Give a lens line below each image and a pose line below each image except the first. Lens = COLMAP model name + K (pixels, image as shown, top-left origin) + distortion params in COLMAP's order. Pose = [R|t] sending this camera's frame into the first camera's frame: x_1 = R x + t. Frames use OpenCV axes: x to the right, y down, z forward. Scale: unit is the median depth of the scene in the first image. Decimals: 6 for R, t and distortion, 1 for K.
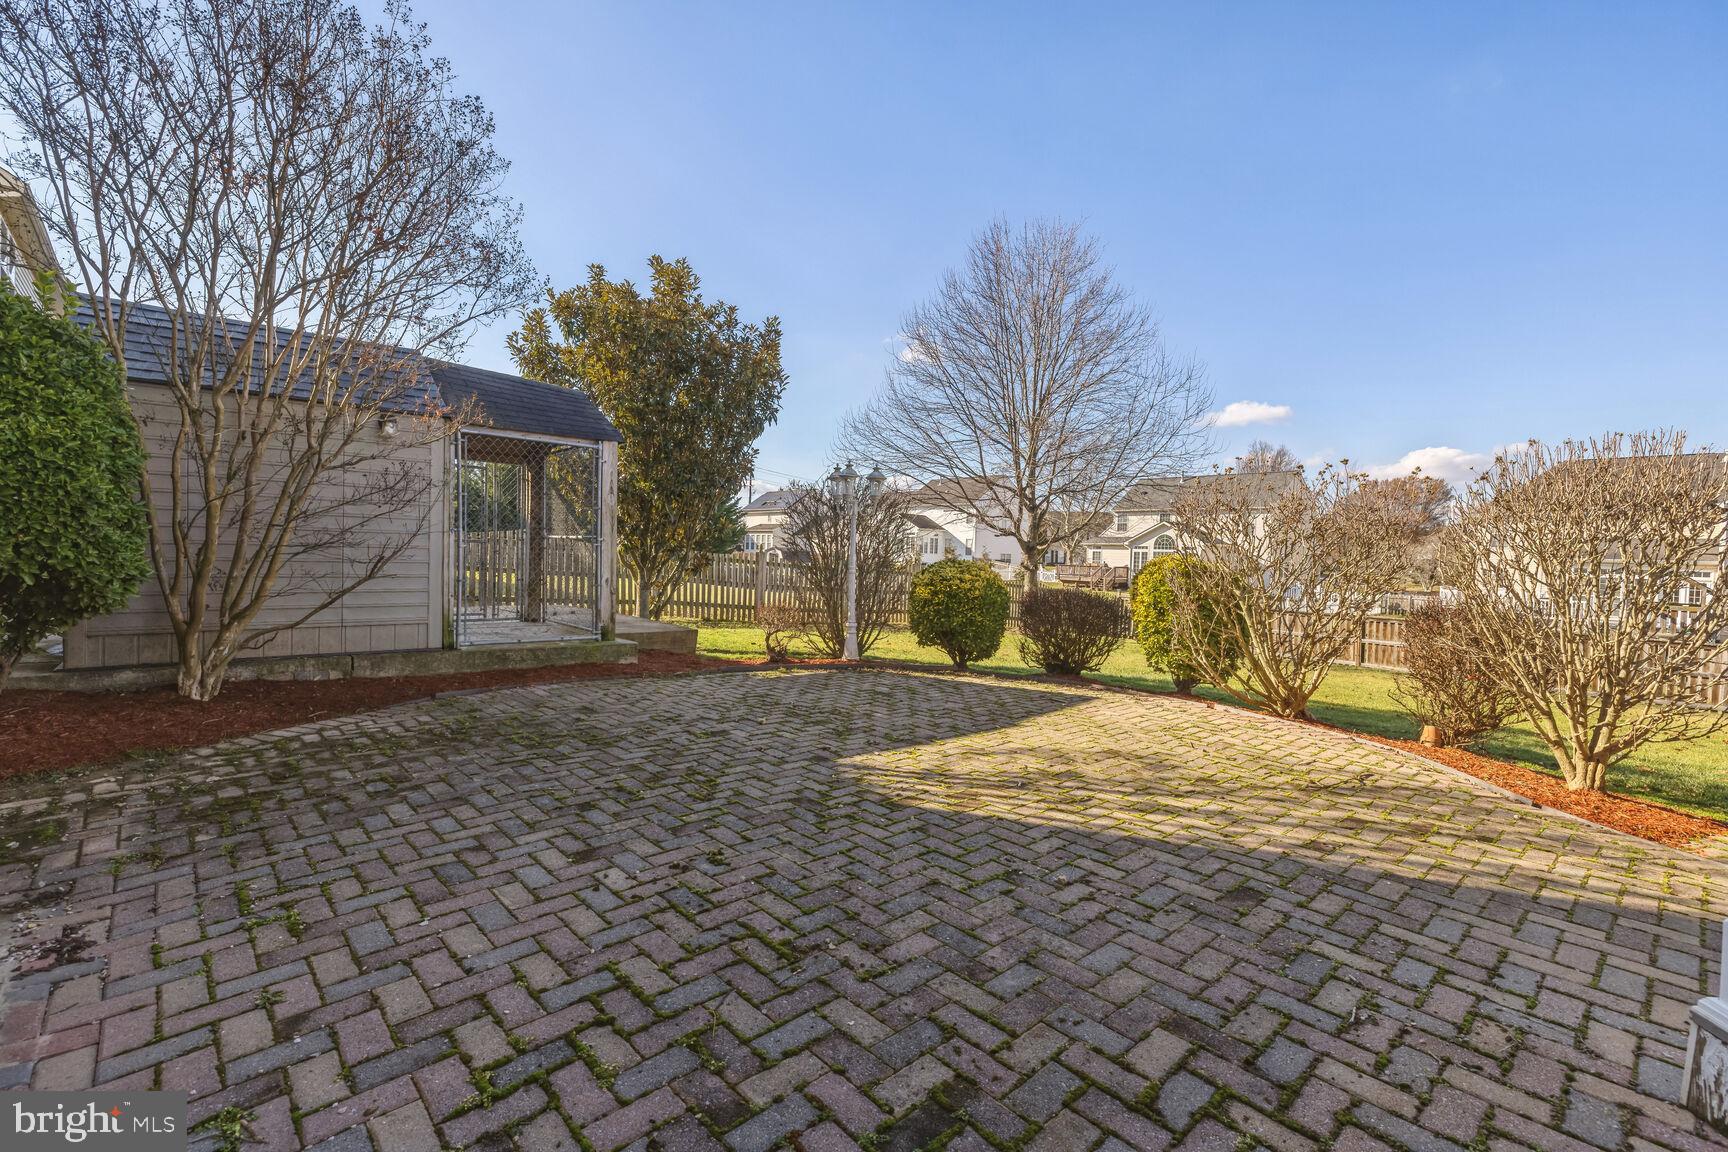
lens RADIAL K [[748.1, 0, 864.0], [0, 748.1, 576.0], [0, 0, 1]] dist [0.000668, 0.000341]
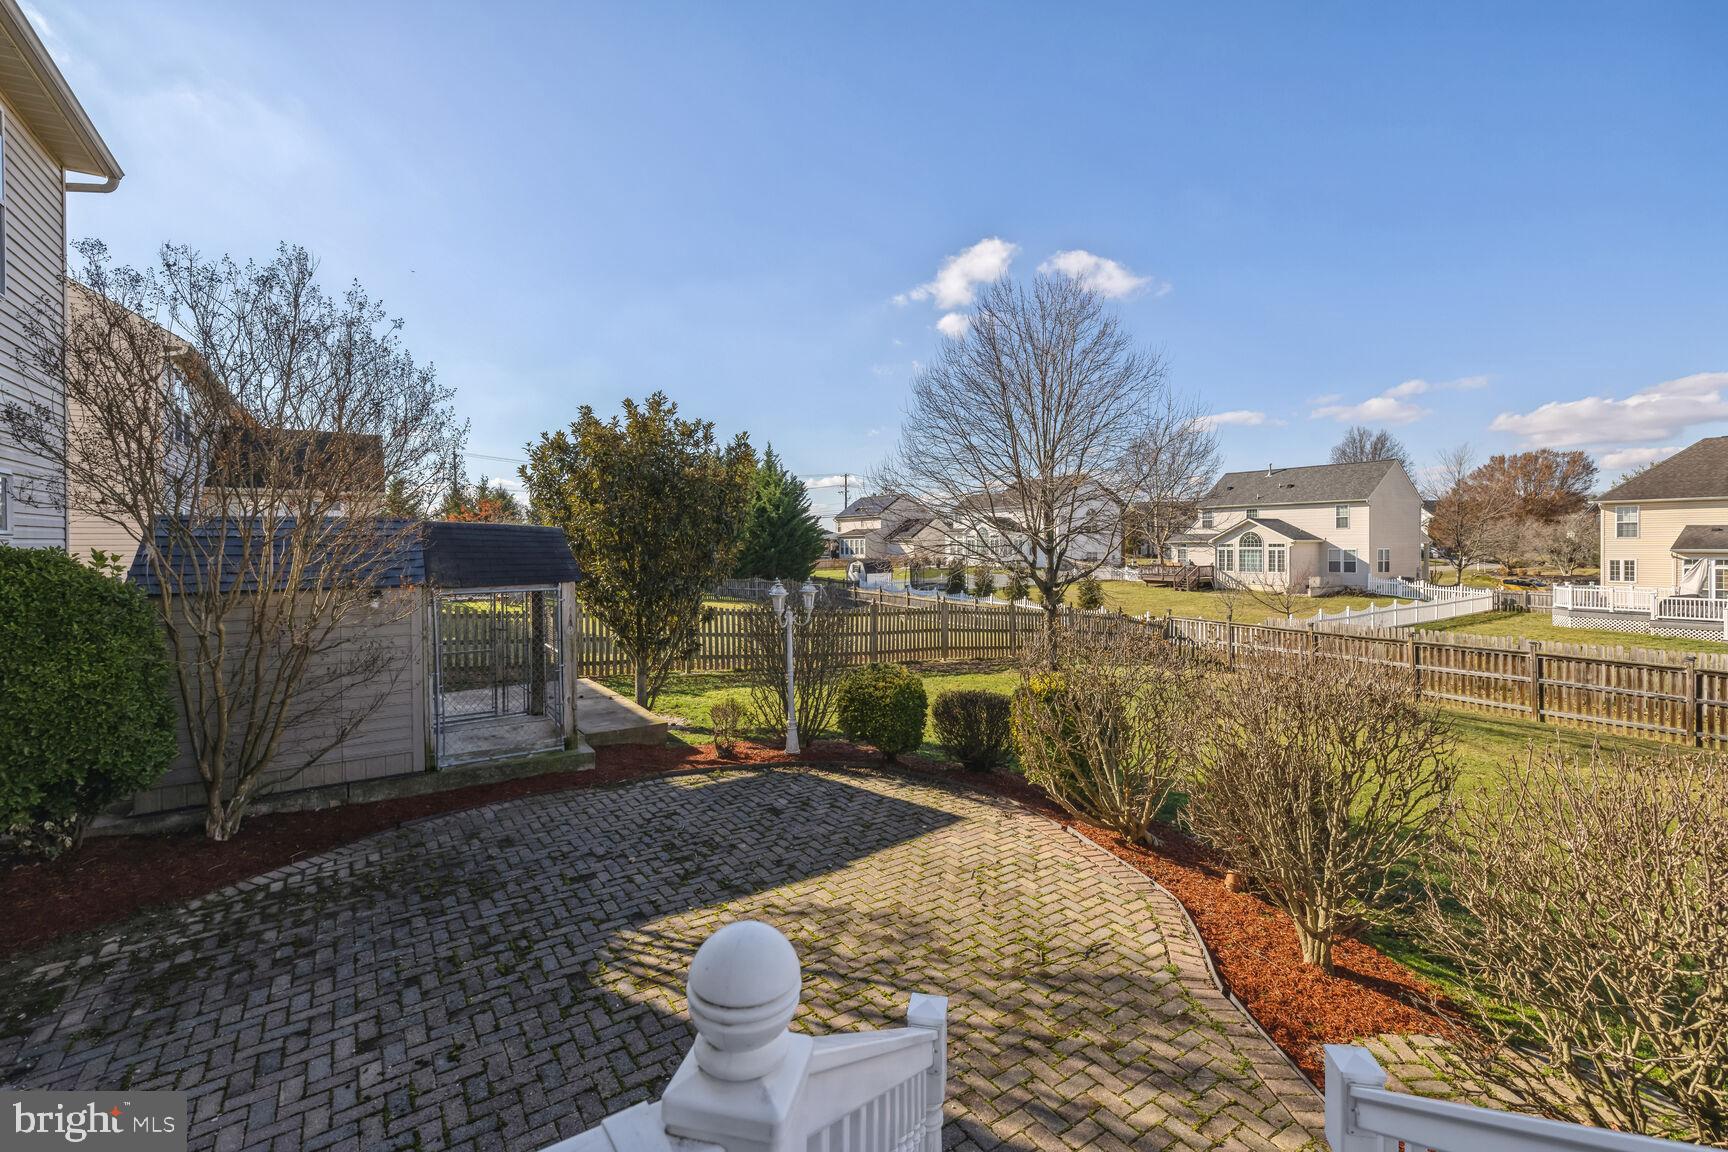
lens RADIAL K [[727.6, 0, 864.8], [0, 727.6, 549.7], [0, 0, 1]] dist [0.001906, -0.000096]
pose [[0.989759, -0.038768, -0.137382, 0.333735], [0.034907, 0.998928, -0.030402, -0.206045], [0.138413, 0.025295, 0.990051, -0.098344]]
